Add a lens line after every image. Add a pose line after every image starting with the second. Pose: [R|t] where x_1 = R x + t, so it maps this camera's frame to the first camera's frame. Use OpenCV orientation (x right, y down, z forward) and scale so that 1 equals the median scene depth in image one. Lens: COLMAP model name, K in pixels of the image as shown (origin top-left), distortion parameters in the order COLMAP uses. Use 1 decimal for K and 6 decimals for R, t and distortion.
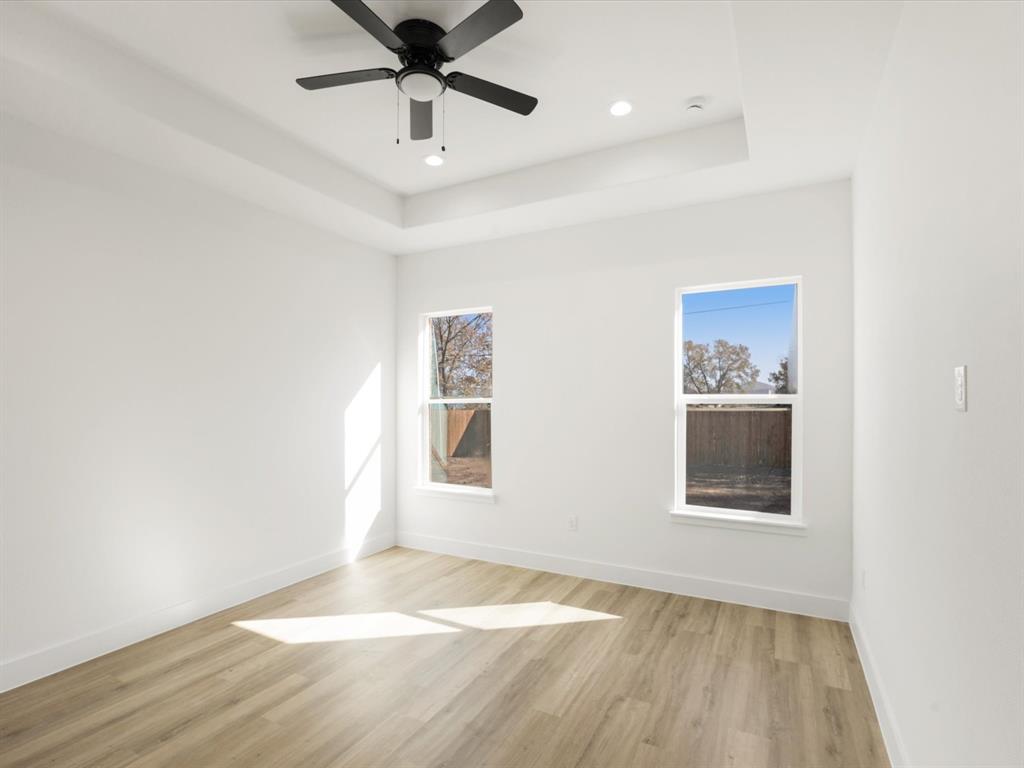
lens RADIAL K [[509.5, 0, 513.2], [0, 509.5, 398.8], [0, 0, 1]] dist [0.016218, 0.000118]
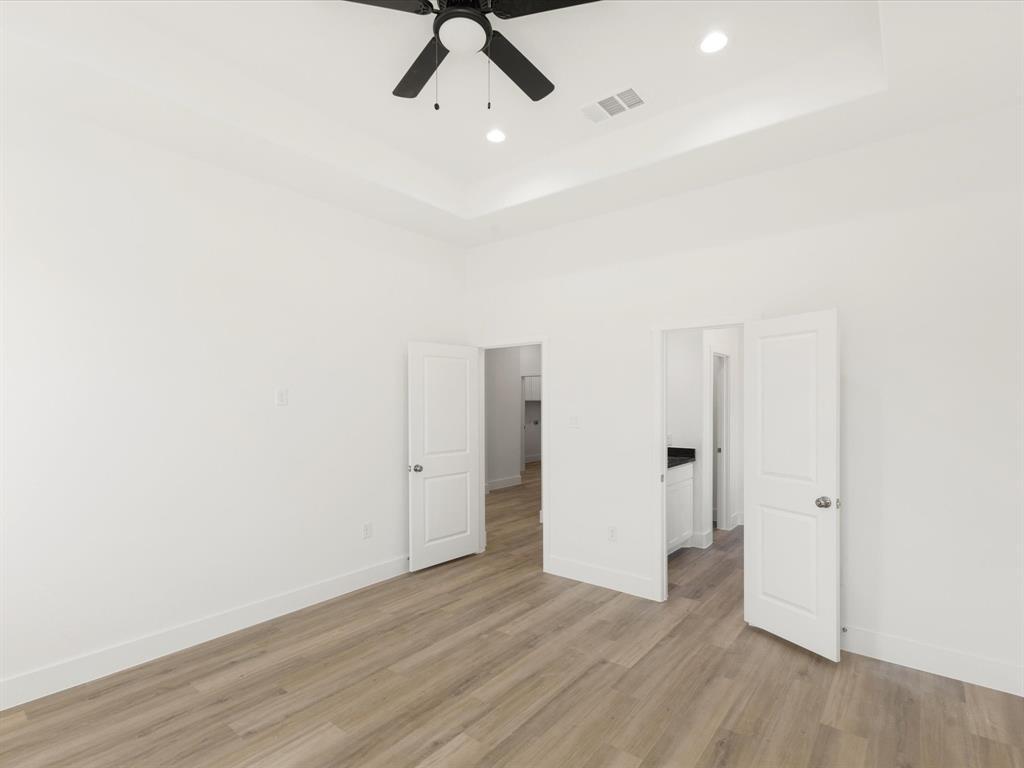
lens RADIAL K [[509.5, 0, 513.2], [0, 509.5, 398.8], [0, 0, 1]] dist [0.016218, 0.000118]
pose [[-0.983718, 0.007093, 0.179579, -0.433499], [0.003461, 0.999783, -0.020532, 0.018688], [-0.179686, -0.019576, -0.983529, 1.905459]]
